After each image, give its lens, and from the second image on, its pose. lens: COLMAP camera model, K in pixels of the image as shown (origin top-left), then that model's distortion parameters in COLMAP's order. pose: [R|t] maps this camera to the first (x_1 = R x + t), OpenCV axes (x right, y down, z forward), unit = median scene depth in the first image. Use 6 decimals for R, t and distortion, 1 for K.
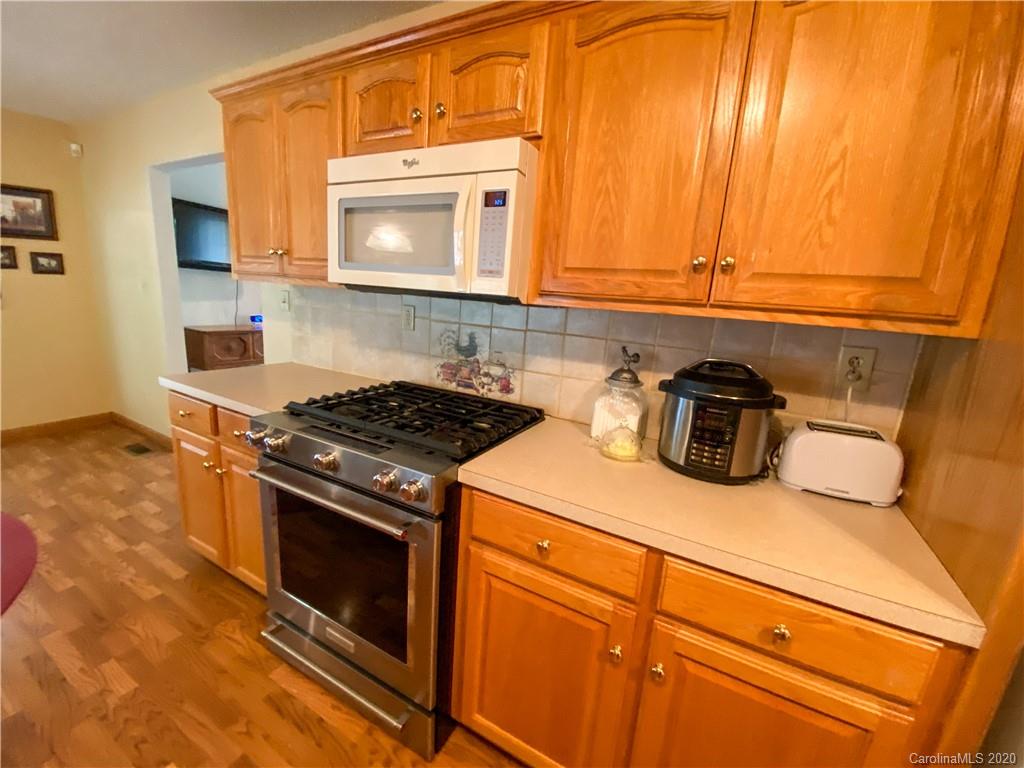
lens RADIAL K [[413.9, 0, 511.6], [0, 413.9, 390.5], [0, 0, 1]] dist [-0.012630, -0.000807]
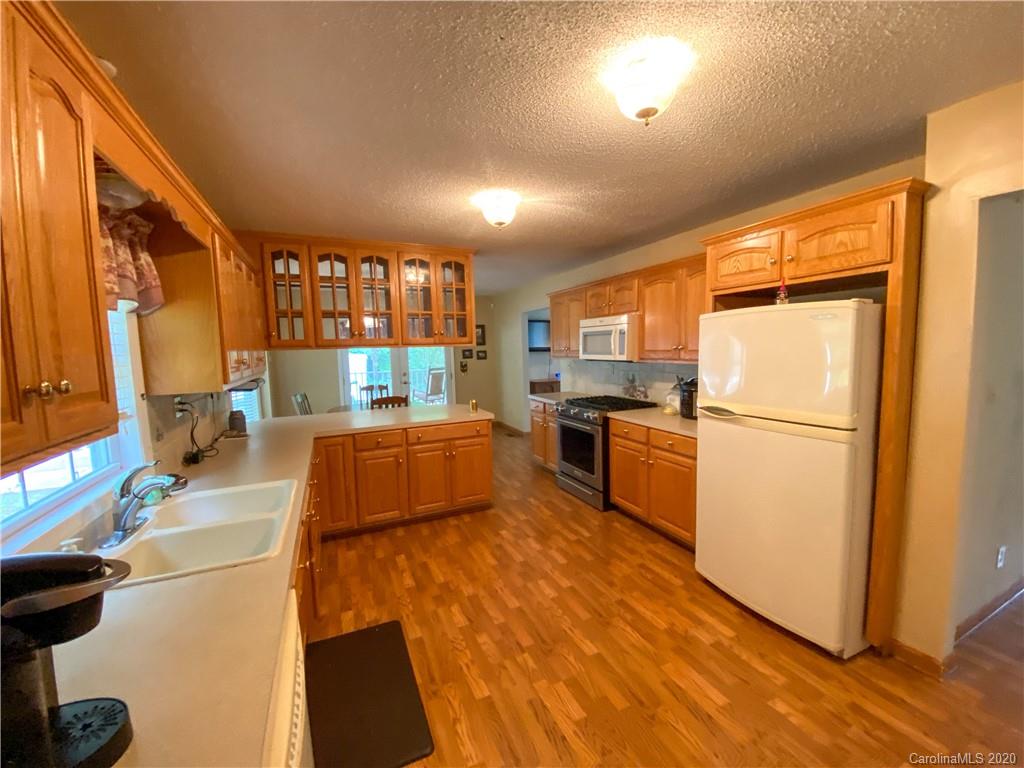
lens RADIAL K [[413.9, 0, 515.7], [0, 413.9, 384.8], [0, 0, 1]] dist [-0.012630, -0.000807]
pose [[0.794584, -0.035077, -0.606141, 0.983358], [-0.052602, 0.990599, -0.126281, 0.318518], [0.604872, 0.132225, 0.785269, -1.583404]]
